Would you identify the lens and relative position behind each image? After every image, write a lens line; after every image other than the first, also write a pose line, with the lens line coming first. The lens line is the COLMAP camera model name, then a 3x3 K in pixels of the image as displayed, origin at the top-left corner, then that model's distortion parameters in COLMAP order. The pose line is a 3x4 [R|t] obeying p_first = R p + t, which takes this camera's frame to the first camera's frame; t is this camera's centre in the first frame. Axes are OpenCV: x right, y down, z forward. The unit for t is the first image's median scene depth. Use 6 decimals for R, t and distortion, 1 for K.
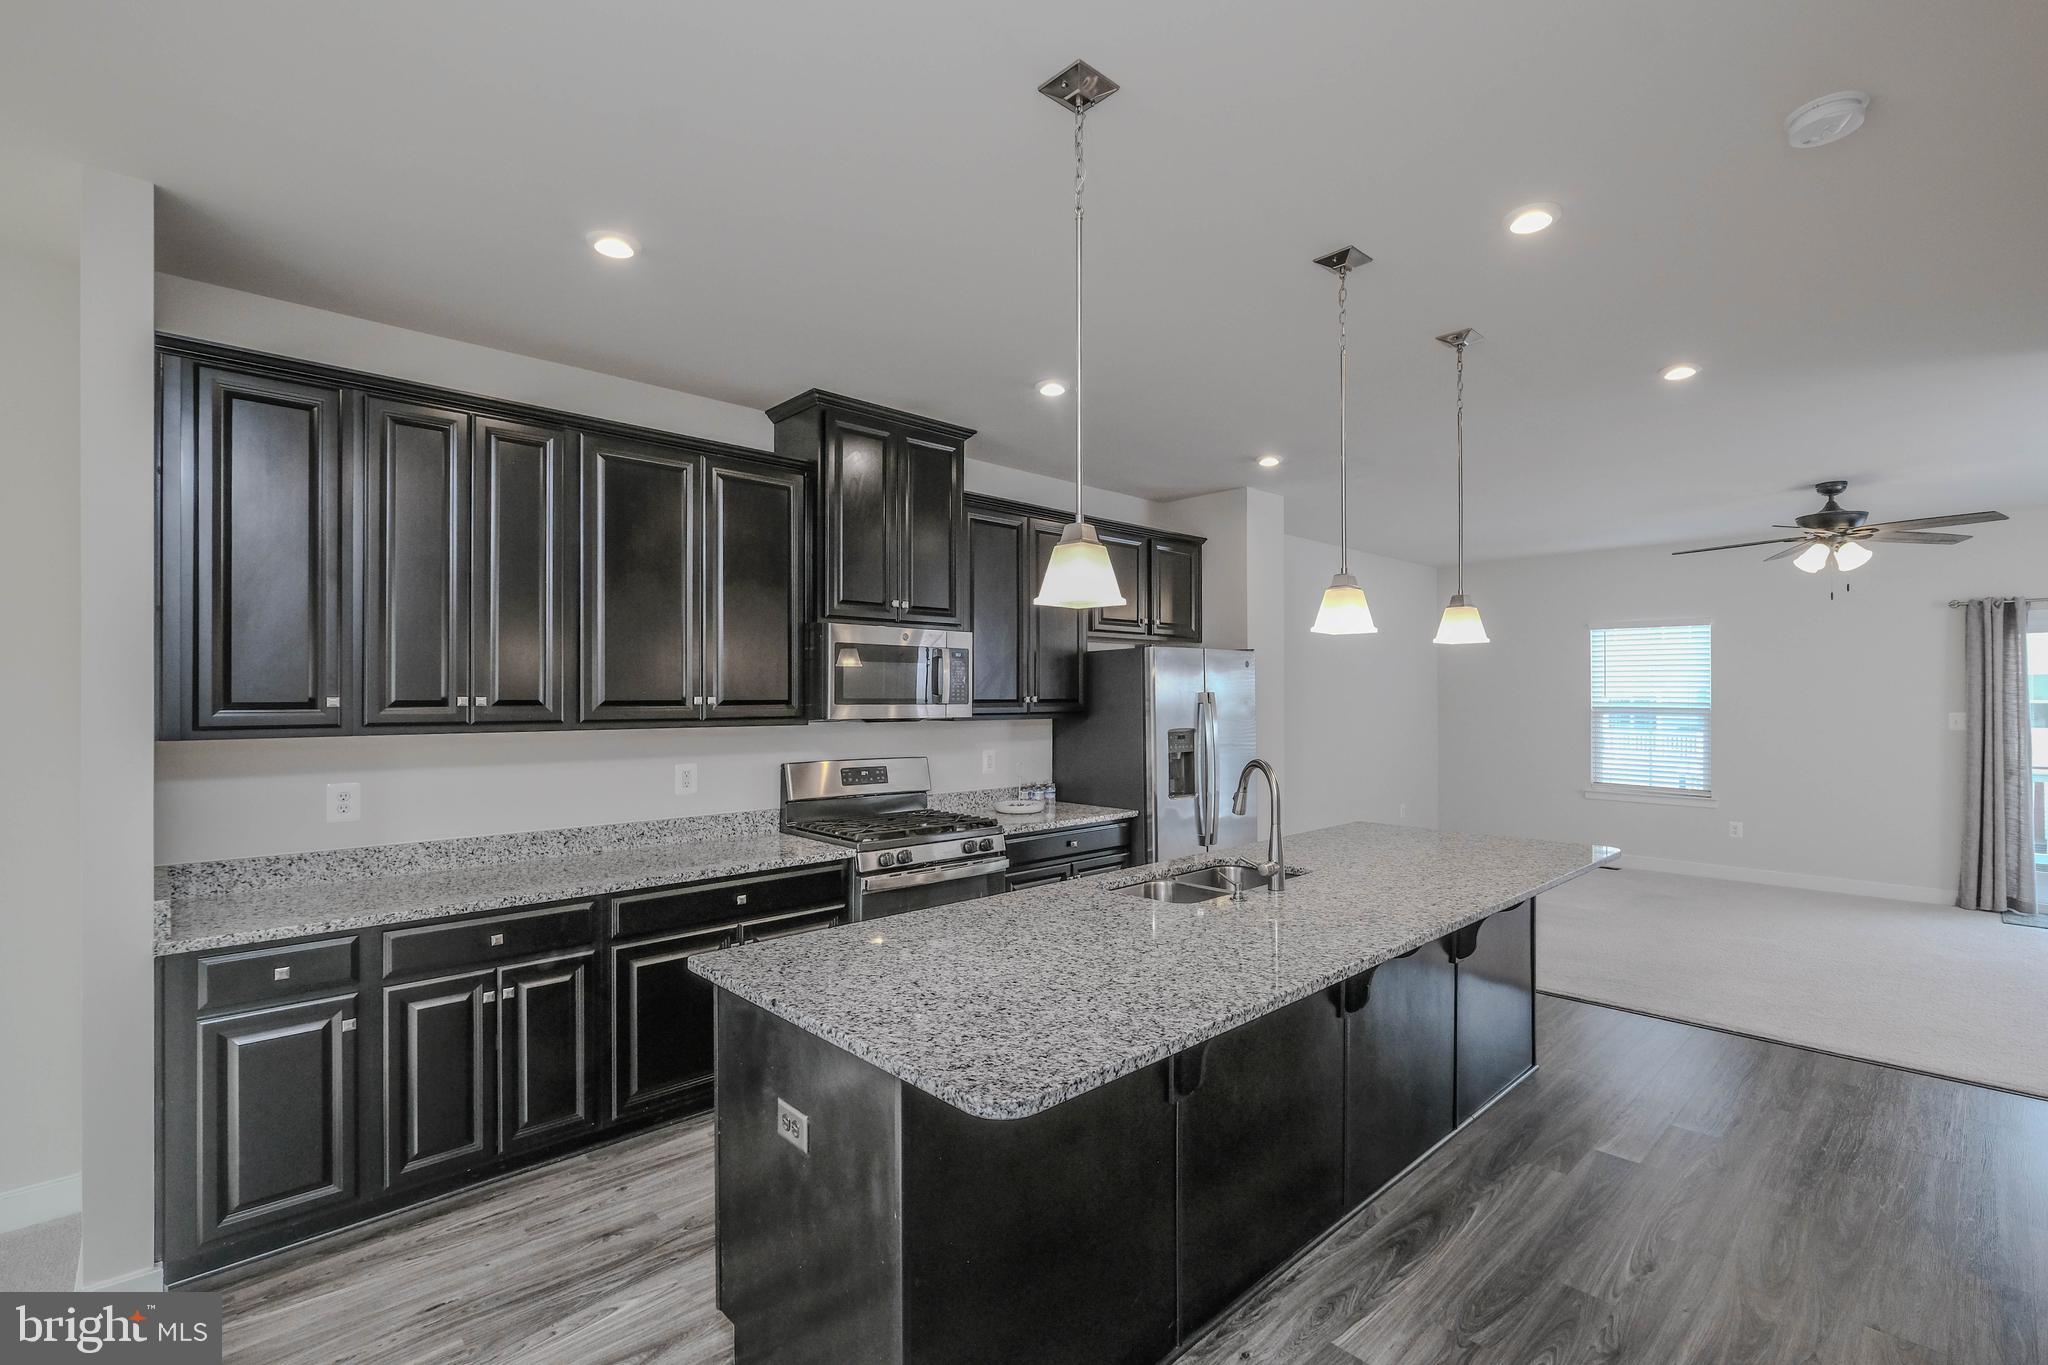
lens RADIAL K [[898.3, 0, 1030.1], [0, 898.3, 694.3], [0, 0, 1]] dist [-0.001789, -0.000912]
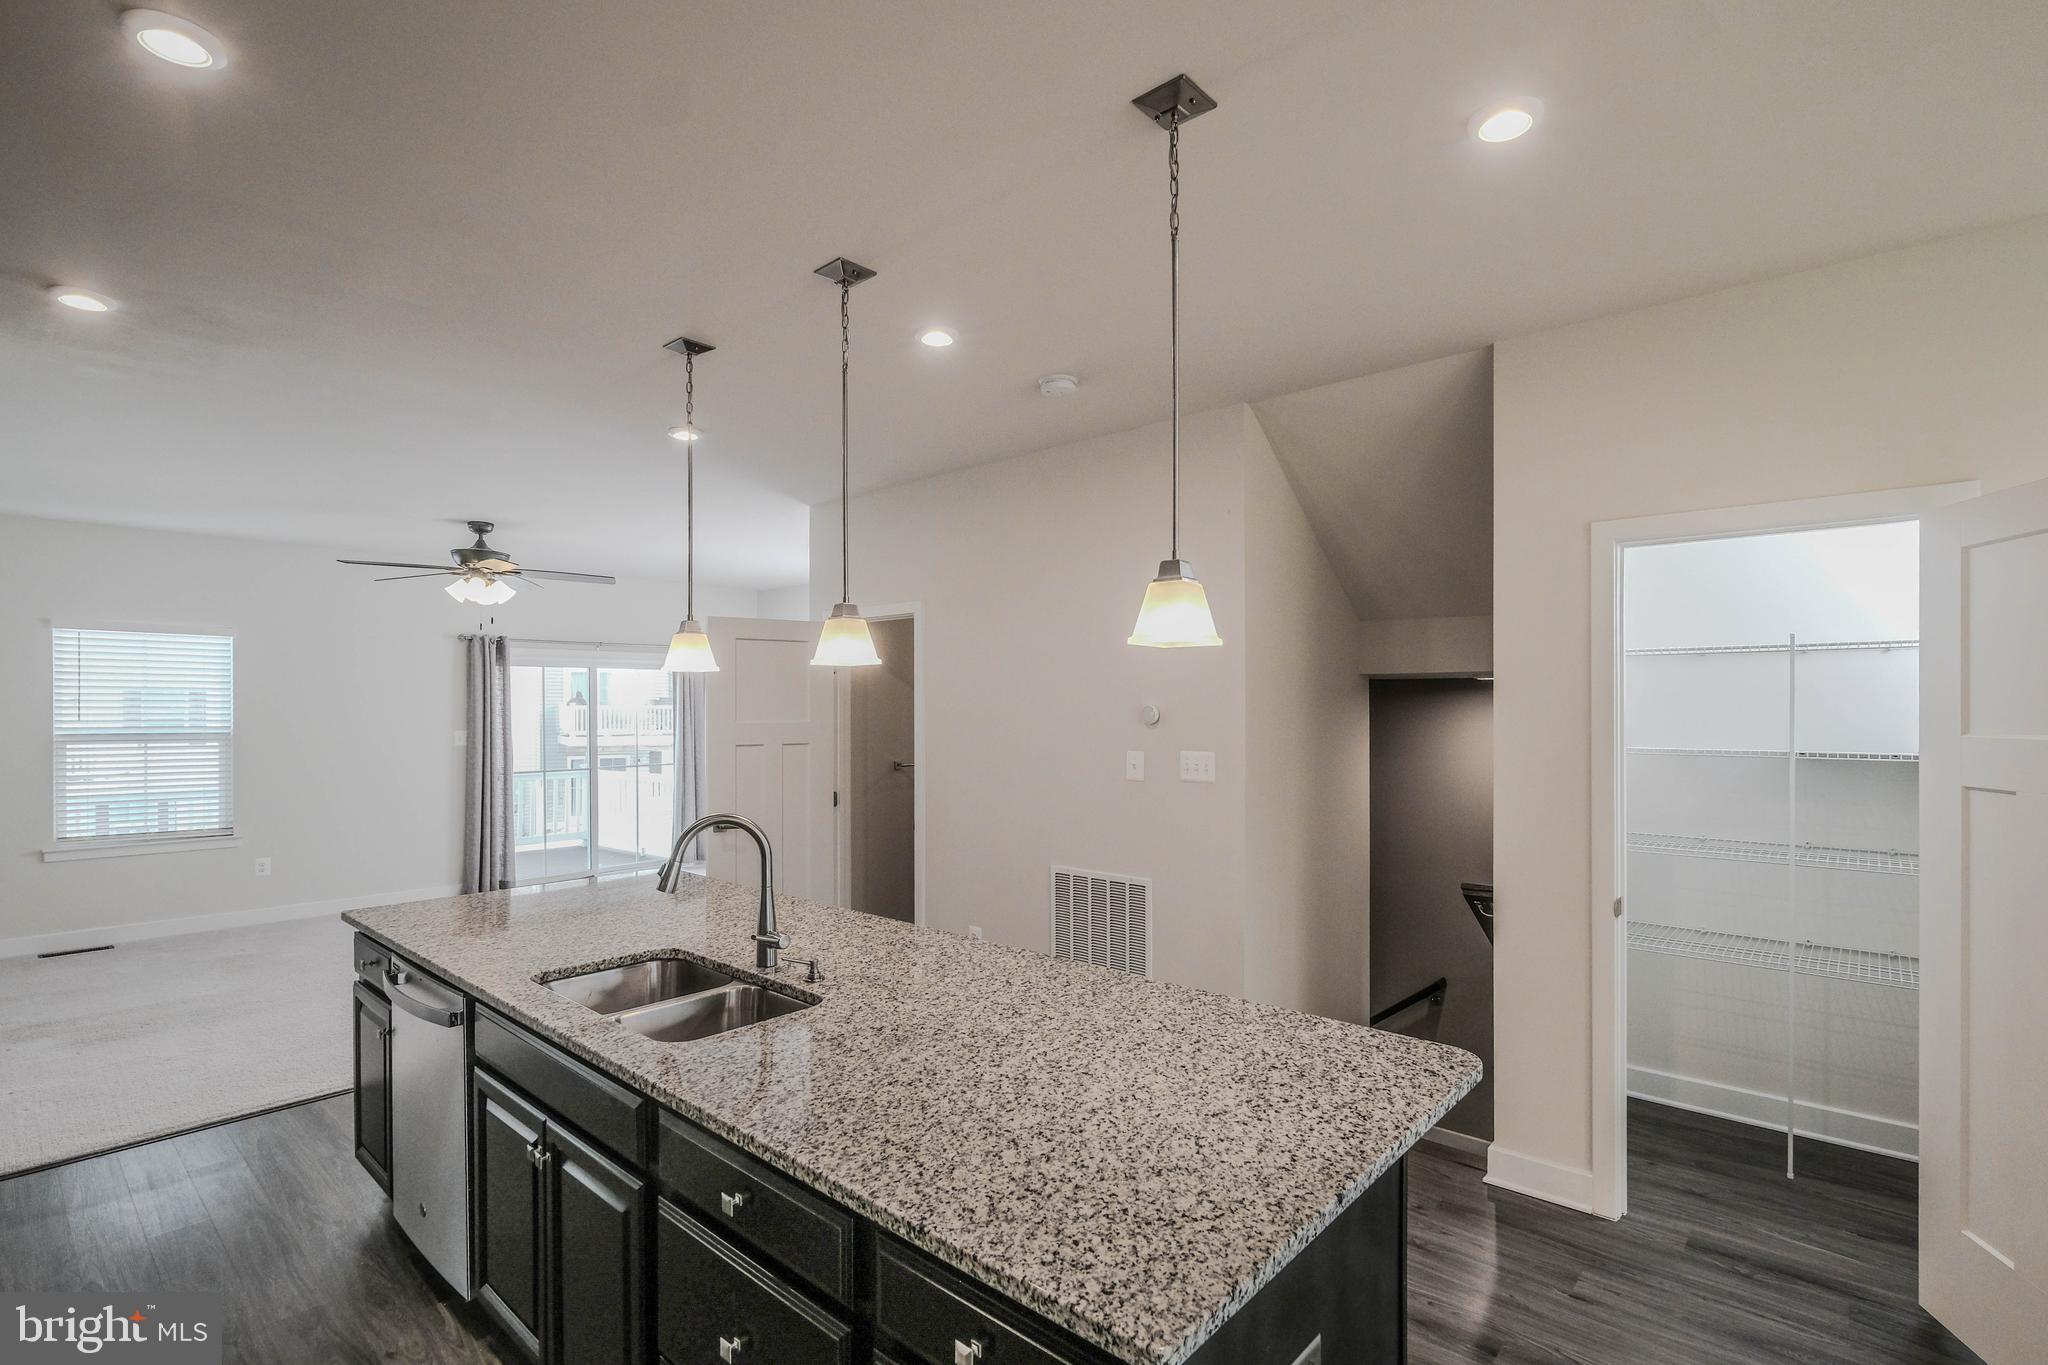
lens RADIAL K [[976.1, 0, 1031.6], [0, 976.1, 701.6], [0, 0, 1]] dist [-0.015700, -0.000002]
pose [[-0.089521, 0.005159, 0.995972, -0.436127], [0.002712, 0.999984, -0.004936, -0.013558], [-0.995981, 0.002259, -0.089533, 0.566753]]
